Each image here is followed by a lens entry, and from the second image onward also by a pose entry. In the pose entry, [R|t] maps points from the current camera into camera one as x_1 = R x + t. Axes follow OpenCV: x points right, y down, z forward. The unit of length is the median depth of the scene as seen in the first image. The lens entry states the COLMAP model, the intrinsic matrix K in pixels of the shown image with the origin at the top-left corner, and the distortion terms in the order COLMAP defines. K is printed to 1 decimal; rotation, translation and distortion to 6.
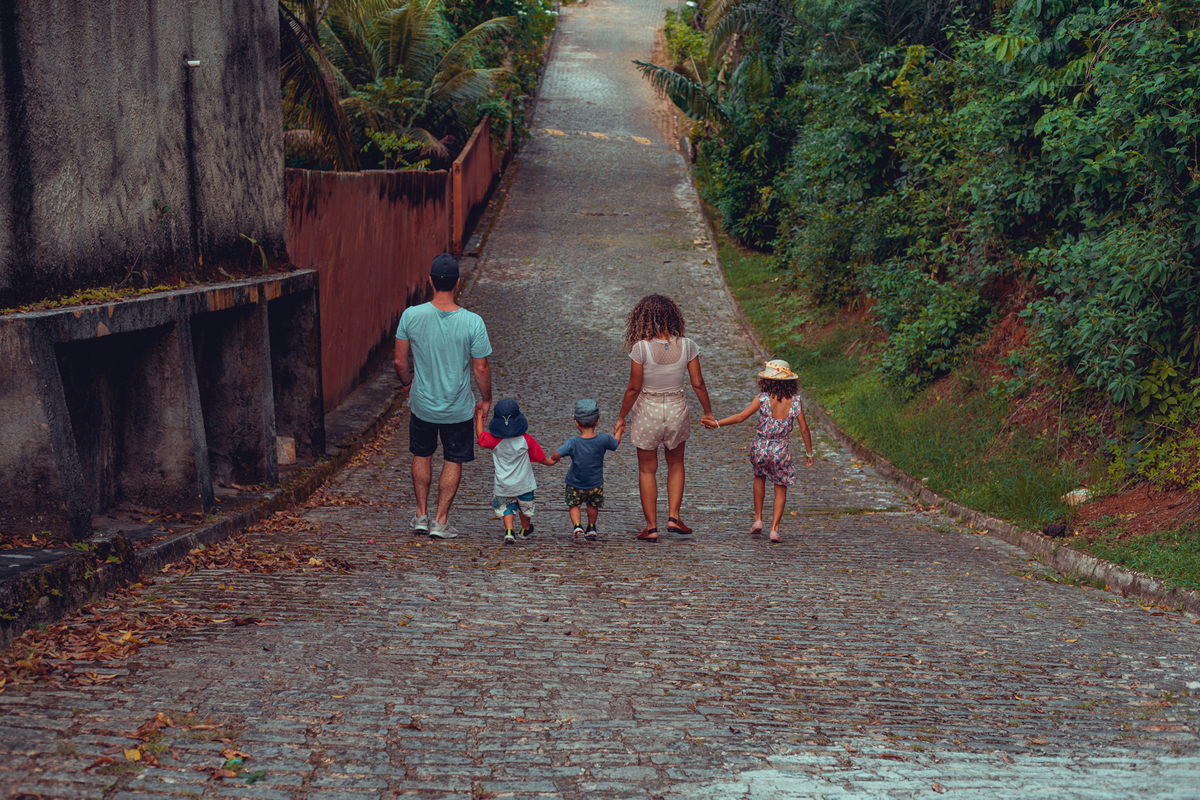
lens RADIAL K [[1704.9, 0, 593.6], [0, 1704.9, 402.0], [0, 0, 1]] dist [-0.102752, 0.000000]
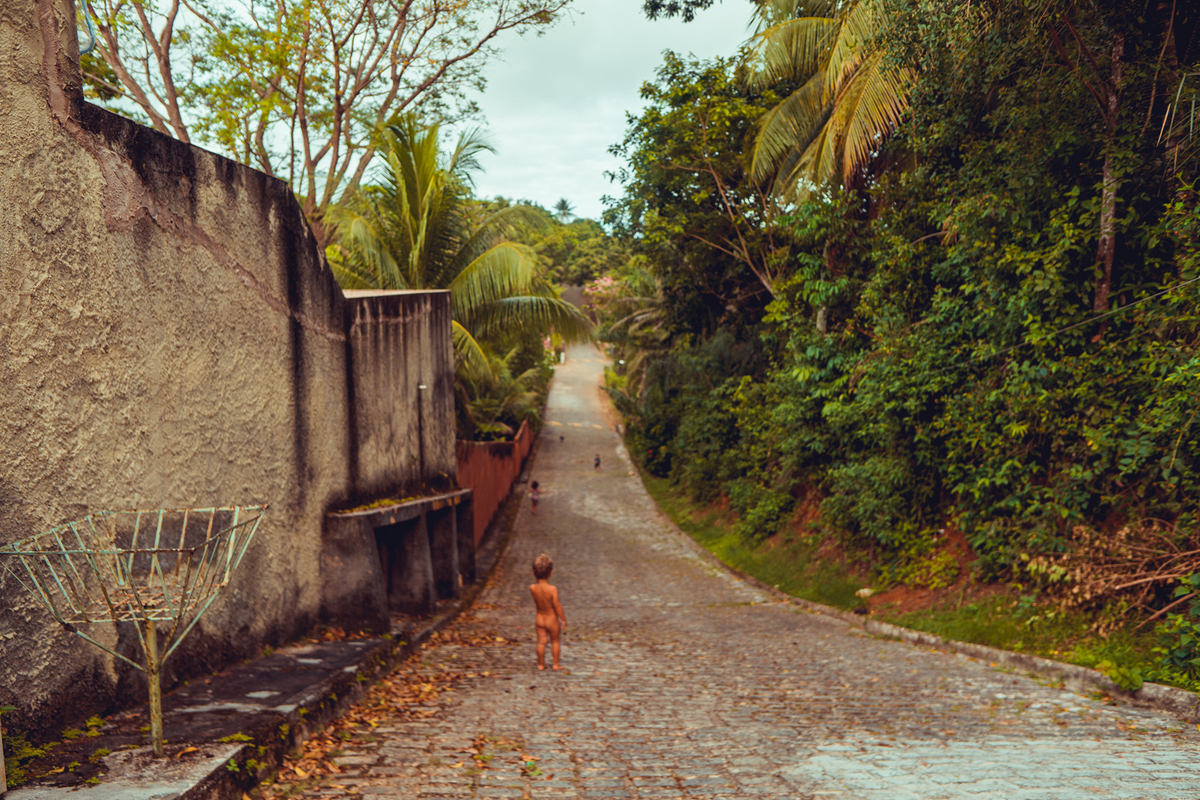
lens RADIAL K [[808.0, 0, 596.5], [0, 808.0, 418.3], [0, 0, 1]] dist [-0.001188, 0.002225]
pose [[0.999036, -0.021564, 0.038238, -0.052060], [0.027533, 0.986214, -0.163171, -0.000386], [-0.034193, 0.164066, 0.985857, 0.034863]]
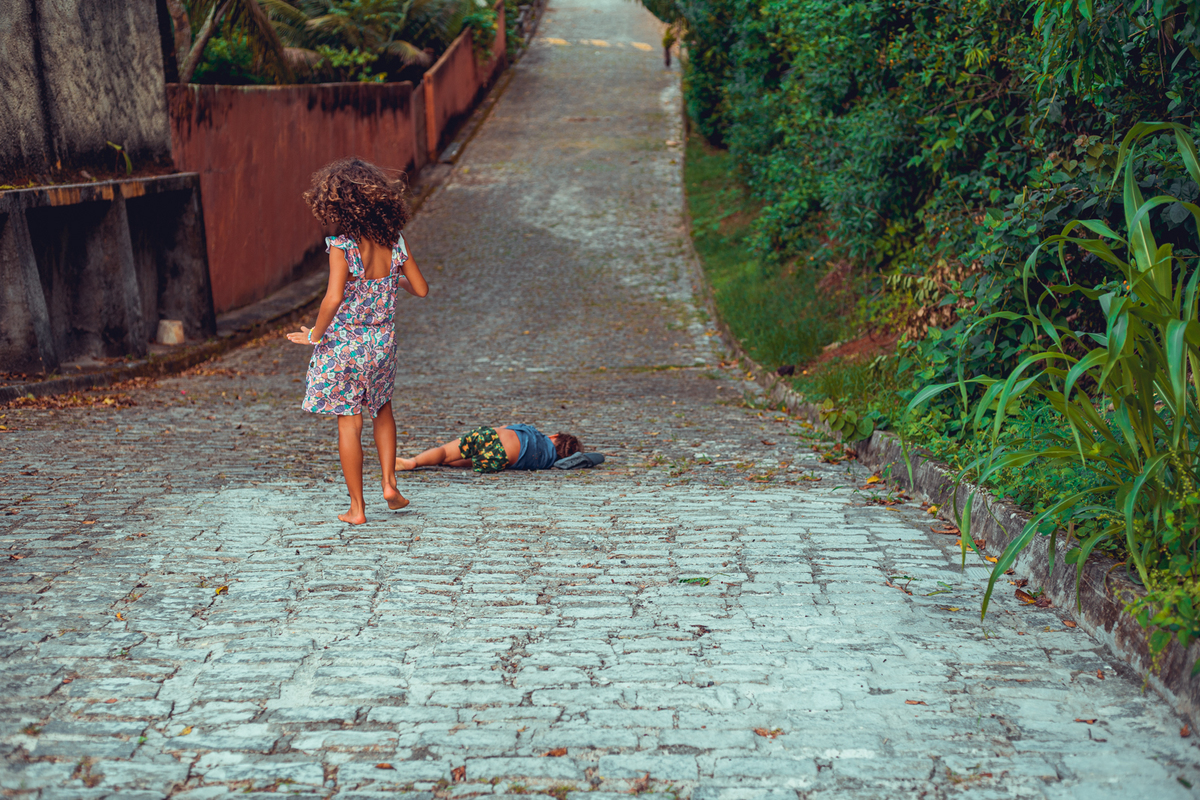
lens RADIAL K [[1704.9, 0, 606.5], [0, 1704.9, 404.6], [0, 0, 1]] dist [-0.102752, 0.000000]
pose [[0.999108, -0.031144, -0.028527, 0.143540], [0.032638, 0.998034, 0.053502, 0.026238], [0.026805, -0.054386, 0.998160, -0.133138]]
